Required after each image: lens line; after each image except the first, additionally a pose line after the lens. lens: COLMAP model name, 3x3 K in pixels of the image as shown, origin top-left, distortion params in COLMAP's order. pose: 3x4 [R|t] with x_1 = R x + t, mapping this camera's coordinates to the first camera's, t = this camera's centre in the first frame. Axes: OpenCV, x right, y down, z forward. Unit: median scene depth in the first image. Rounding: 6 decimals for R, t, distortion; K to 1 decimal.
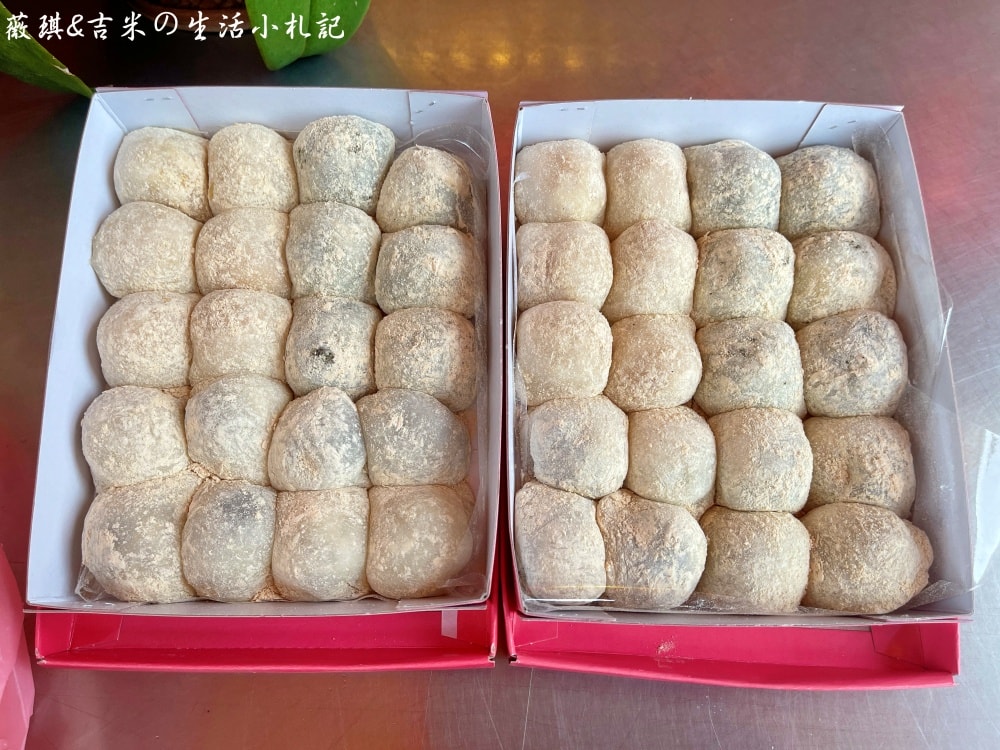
lens RADIAL K [[761.3, 0, 508.5], [0, 761.3, 374.9], [0, 0, 1]] dist [0.042728, -0.082415]
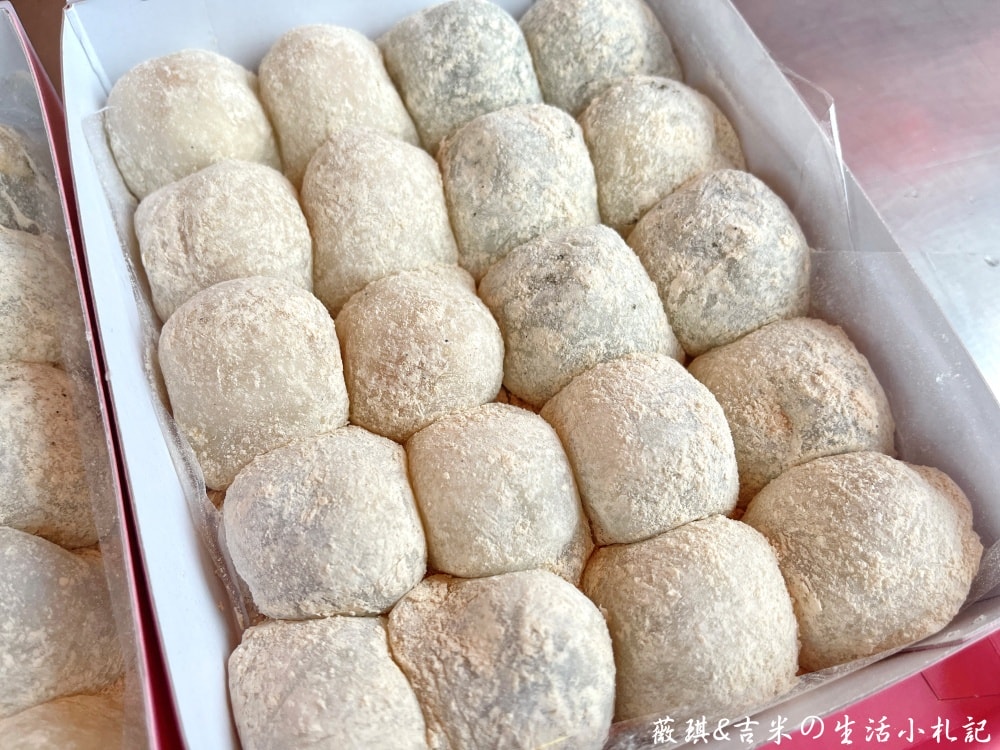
lens RADIAL K [[761.3, 0, 508.5], [0, 761.3, 374.9], [0, 0, 1]] dist [0.042728, -0.082415]
pose [[0.936427, -0.292316, 0.194049, 0.140649], [0.322445, 0.935024, -0.147508, 0.115898], [-0.138322, 0.200701, 0.969838, 0.451559]]
